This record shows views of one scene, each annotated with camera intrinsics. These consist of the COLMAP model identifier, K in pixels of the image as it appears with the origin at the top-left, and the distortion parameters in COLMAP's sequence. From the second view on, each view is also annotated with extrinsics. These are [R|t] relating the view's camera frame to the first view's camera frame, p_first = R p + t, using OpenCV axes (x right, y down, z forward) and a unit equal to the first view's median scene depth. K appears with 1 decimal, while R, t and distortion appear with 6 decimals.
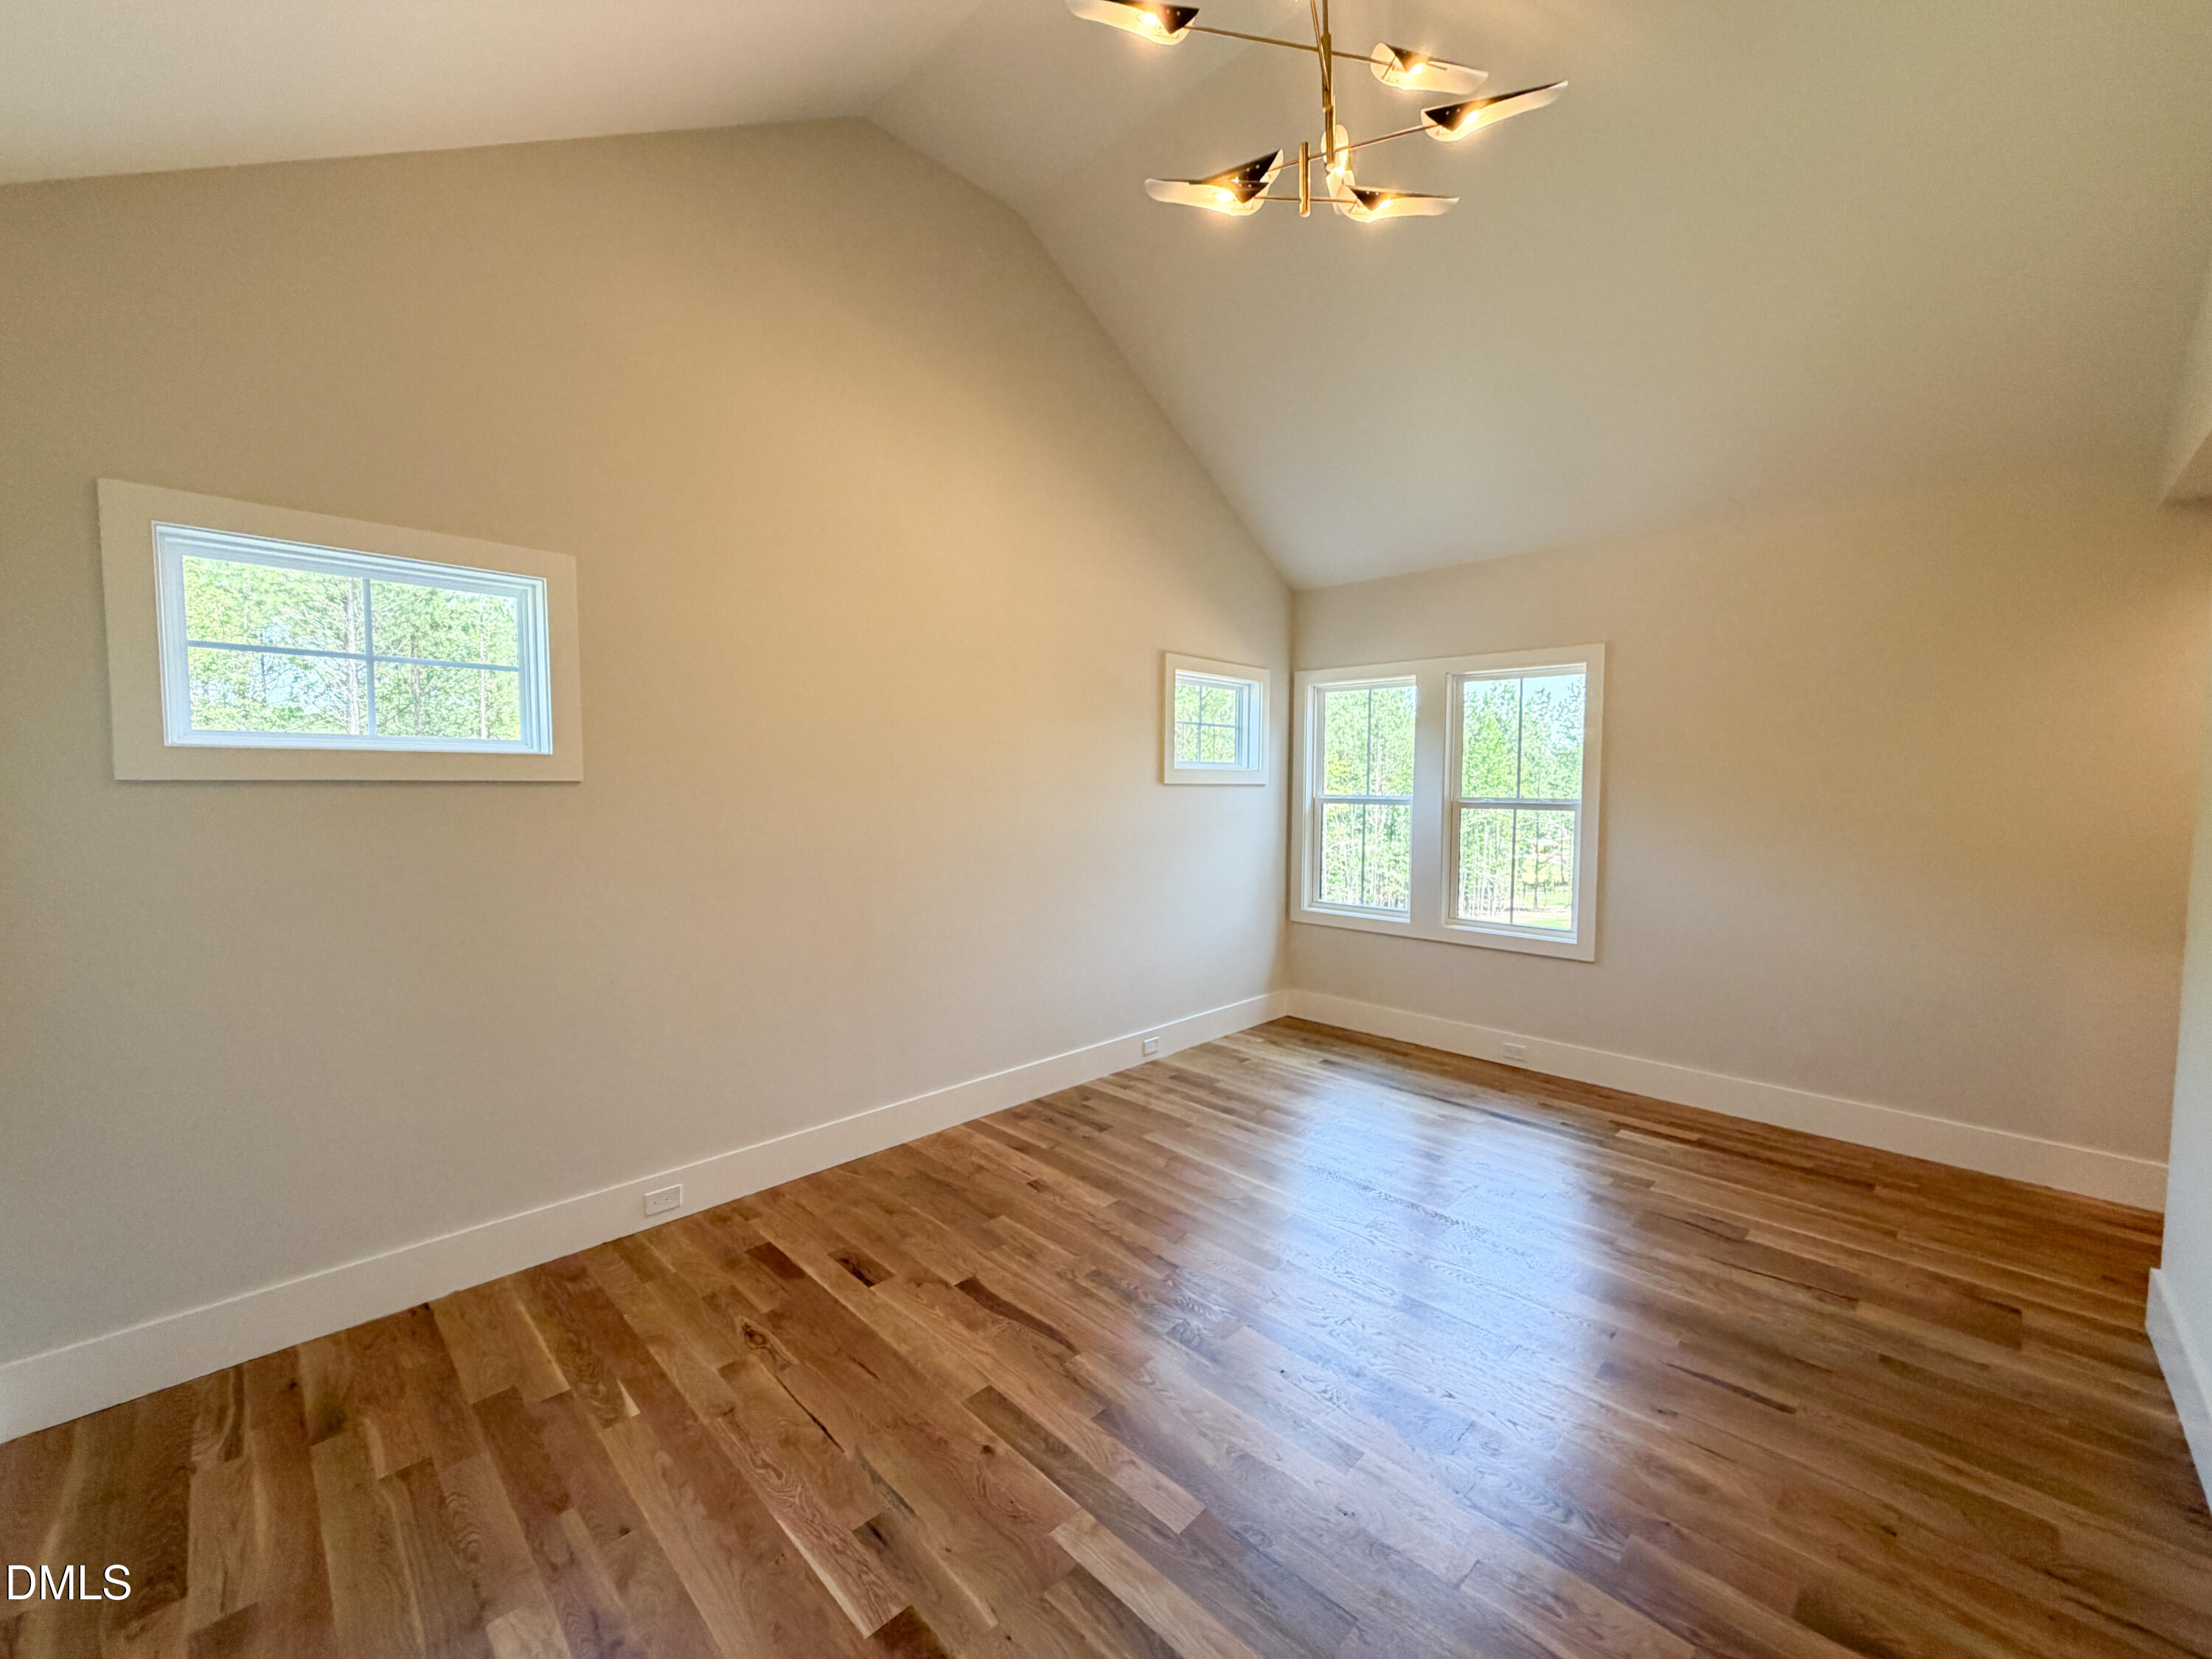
lens RADIAL K [[879.7, 0, 1100.7], [0, 879.7, 831.6], [0, 0, 1]] dist [-0.000113, 0.000245]
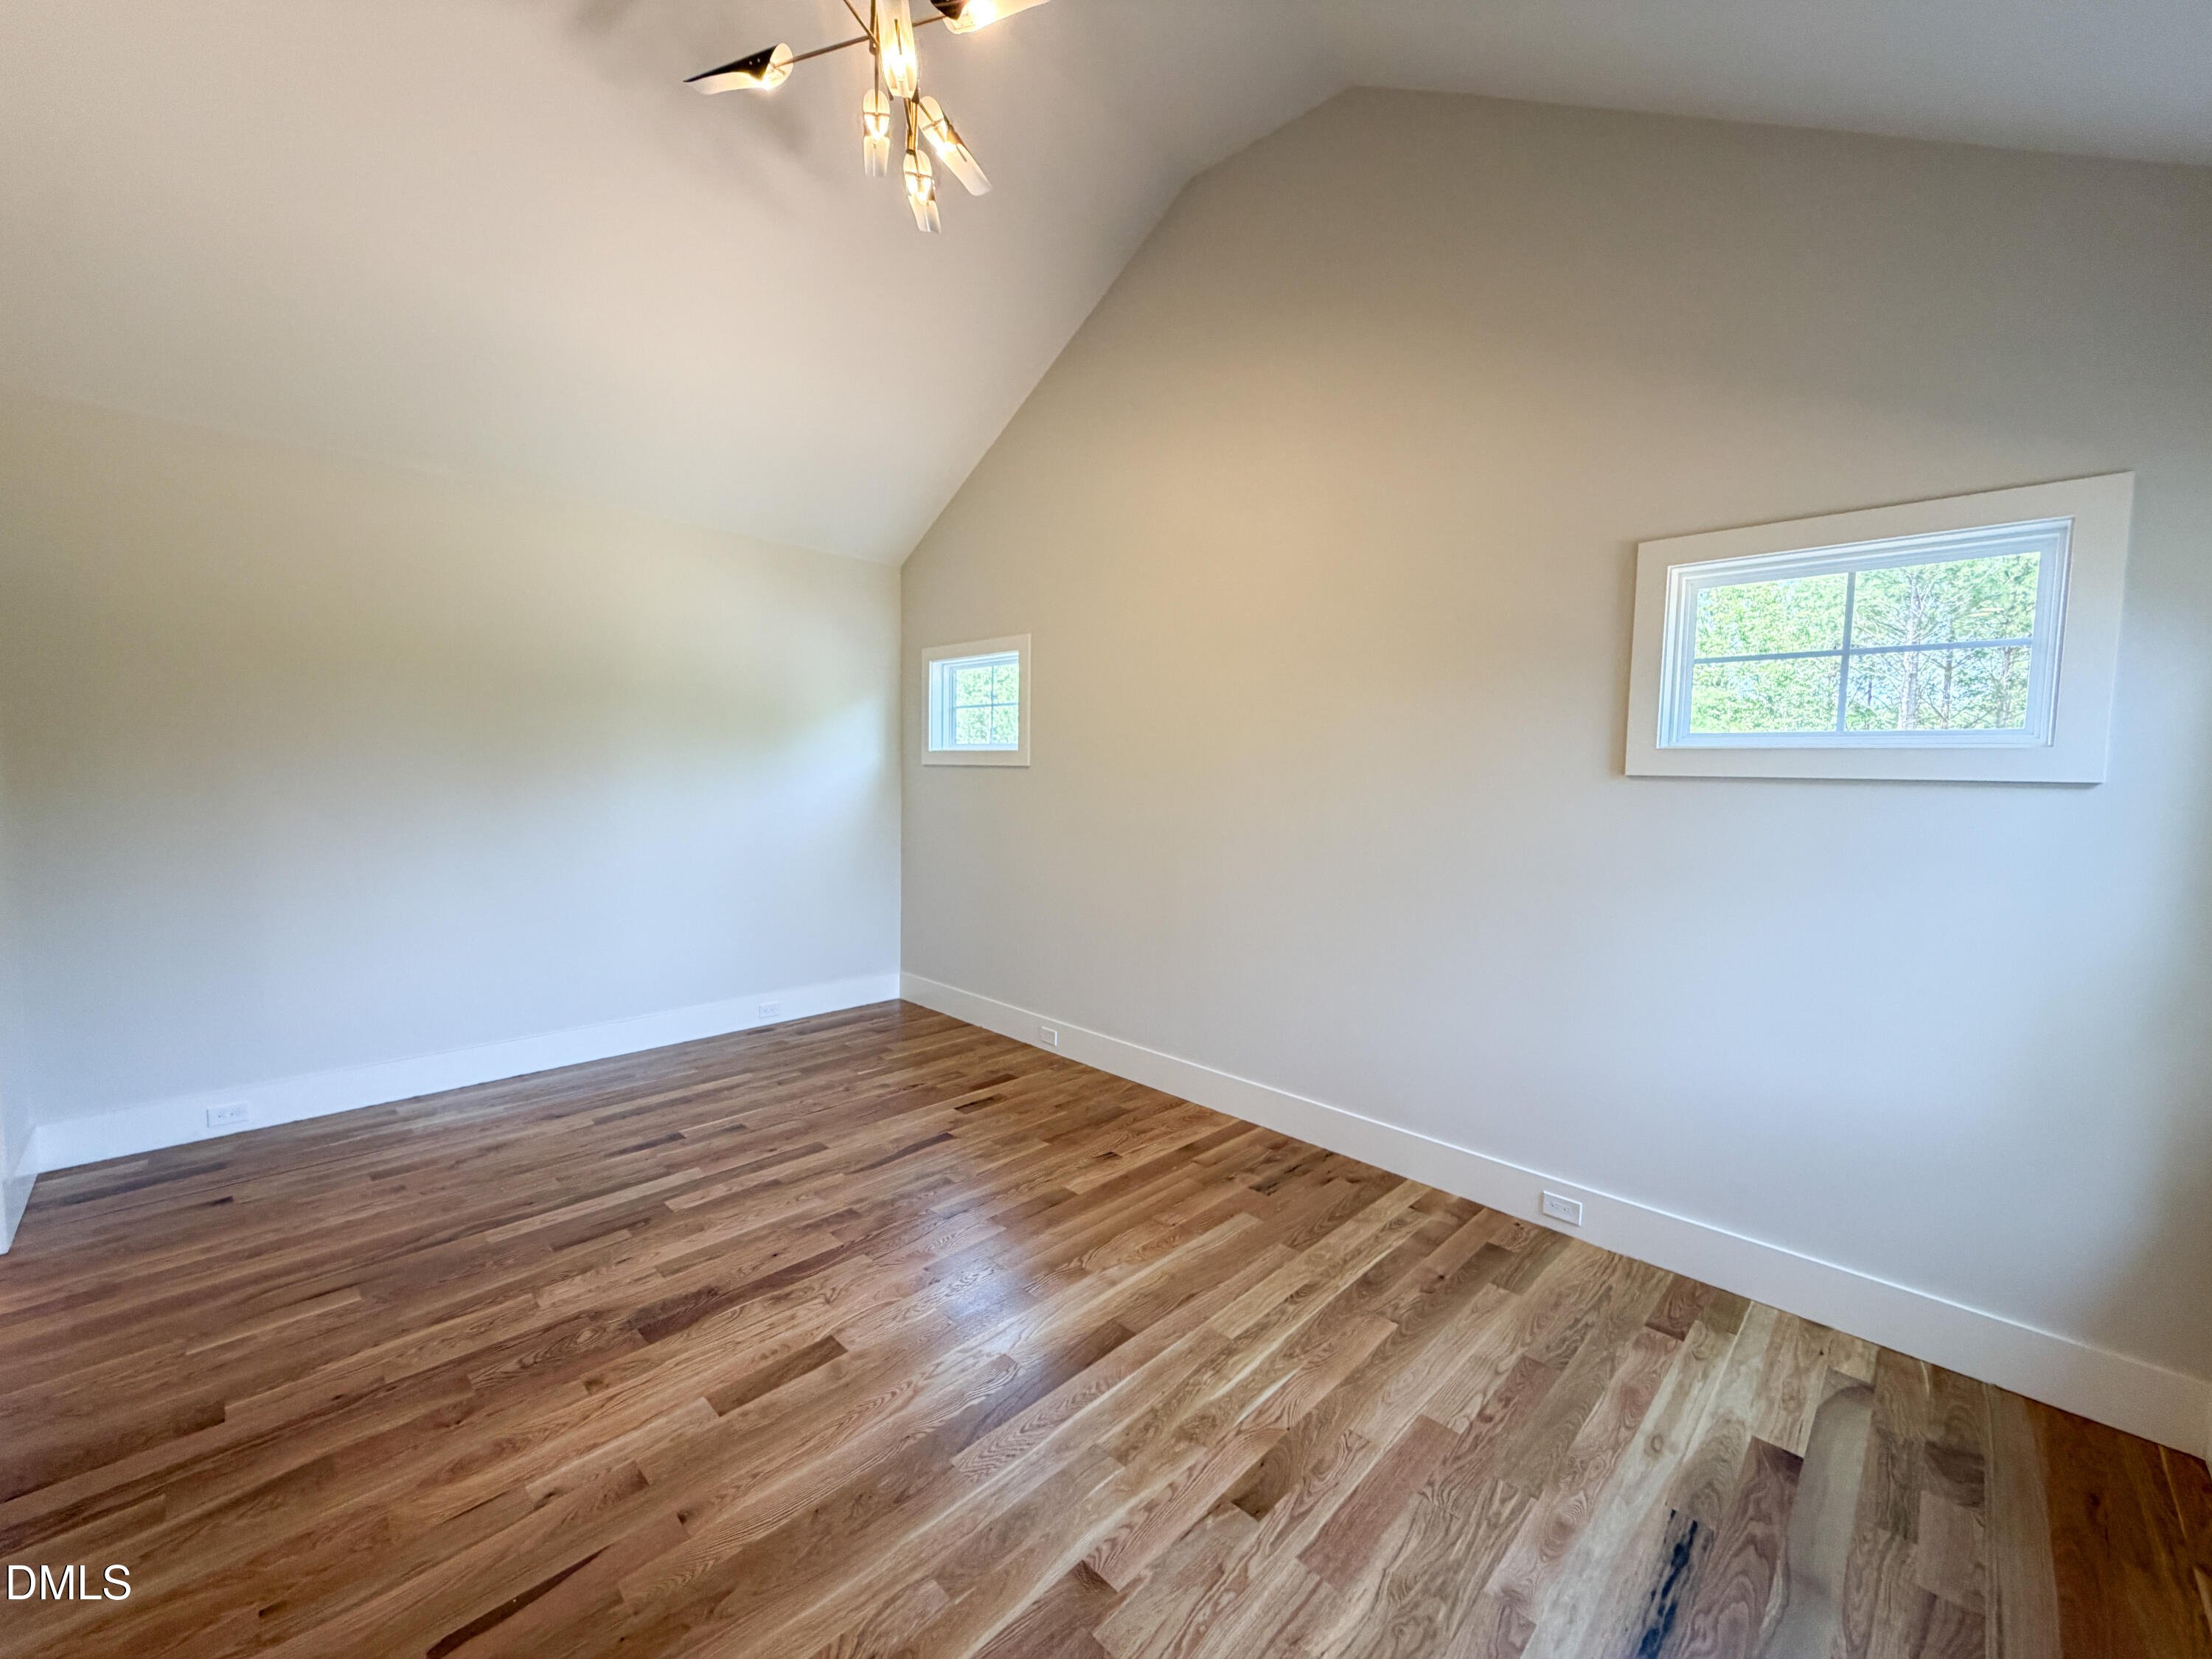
lens RADIAL K [[879.7, 0, 1100.7], [0, 879.7, 831.6], [0, 0, 1]] dist [-0.000113, 0.000245]
pose [[-0.001621, 0.066832, -0.997763, 0.945322], [-0.070074, 0.995304, 0.066781, -0.047454], [0.997540, 0.070026, 0.003070, 0.972505]]
